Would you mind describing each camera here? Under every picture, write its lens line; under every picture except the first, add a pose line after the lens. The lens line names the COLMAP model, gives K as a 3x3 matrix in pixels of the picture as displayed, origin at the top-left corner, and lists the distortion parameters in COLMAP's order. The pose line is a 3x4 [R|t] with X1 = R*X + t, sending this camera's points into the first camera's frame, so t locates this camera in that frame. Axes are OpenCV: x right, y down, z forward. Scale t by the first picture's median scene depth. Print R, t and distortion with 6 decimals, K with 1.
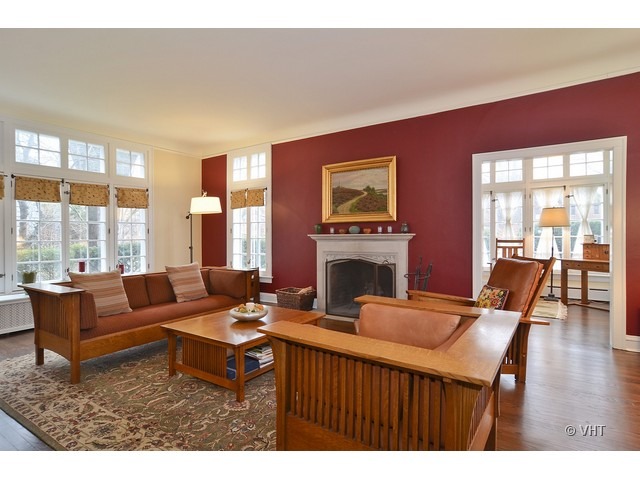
lens RADIAL K [[342.1, 0, 321.8], [0, 342.1, 240.0], [0, 0, 1]] dist [-0.053832, 0.049593]
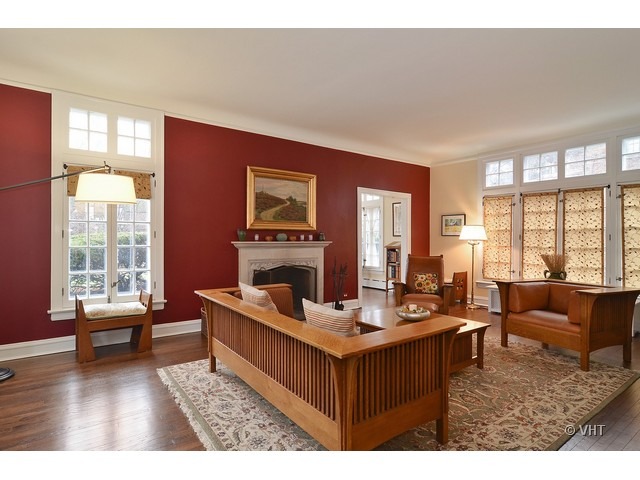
lens RADIAL K [[342.1, 0, 321.8], [0, 342.1, 240.0], [0, 0, 1]] dist [-0.053832, 0.049593]
pose [[0.361150, 0.008752, 0.932467, -0.874154], [0.008549, 0.999883, -0.012696, -0.008140], [-0.932469, 0.012557, 0.361033, 0.558440]]
